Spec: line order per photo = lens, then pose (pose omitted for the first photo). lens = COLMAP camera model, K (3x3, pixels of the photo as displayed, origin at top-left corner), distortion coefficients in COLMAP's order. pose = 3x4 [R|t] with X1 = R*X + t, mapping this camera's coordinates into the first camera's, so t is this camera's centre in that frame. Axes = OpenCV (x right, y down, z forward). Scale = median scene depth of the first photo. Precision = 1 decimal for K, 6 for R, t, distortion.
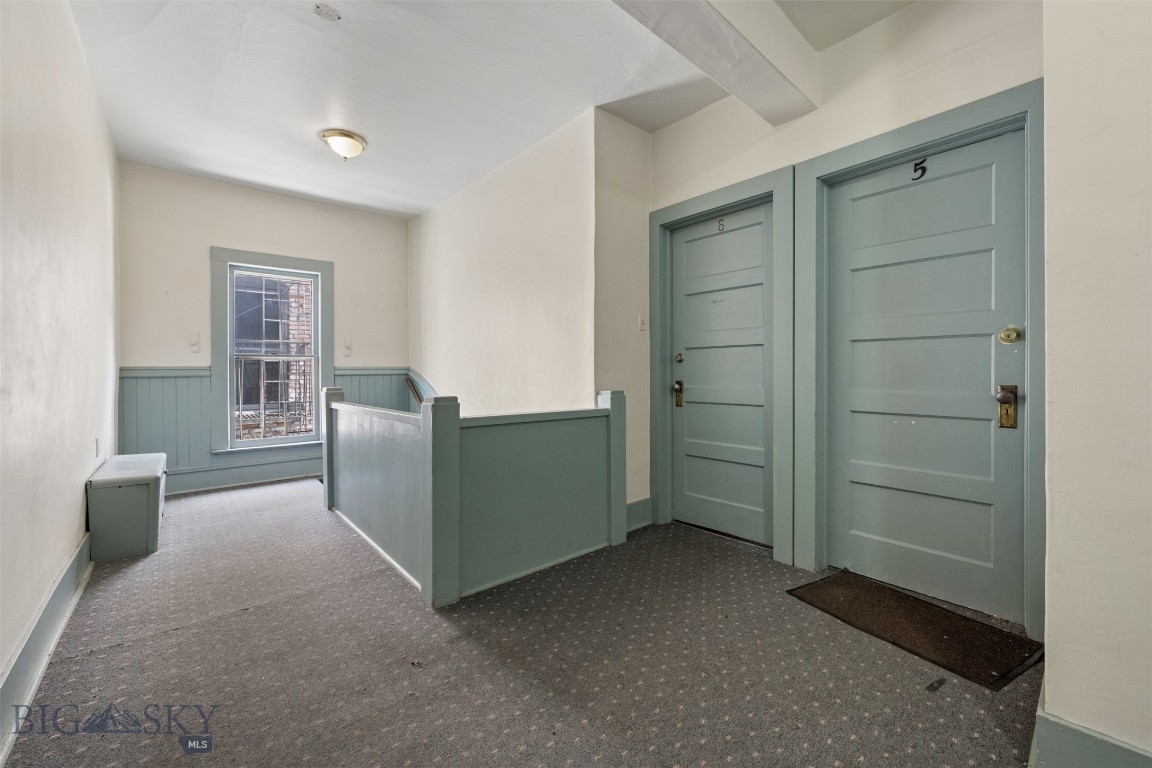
lens RADIAL K [[458.4, 0, 574.6], [0, 458.4, 377.1], [0, 0, 1]] dist [-0.002869, 0.000874]
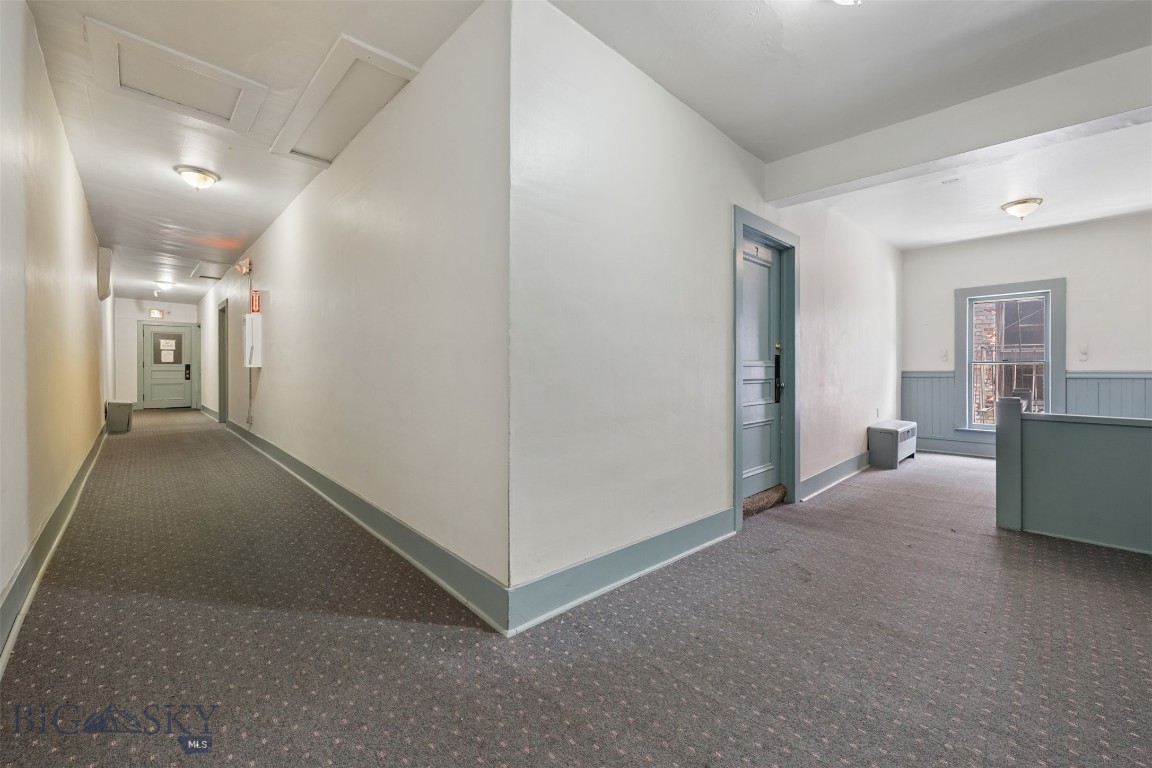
lens RADIAL K [[458.4, 0, 574.5], [0, 458.4, 373.5], [0, 0, 1]] dist [-0.002869, 0.000874]
pose [[0.041814, 0.012811, -0.999043, 0.683754], [-0.007300, 0.999895, 0.012517, -0.025462], [0.999099, 0.006769, 0.041903, -0.314124]]
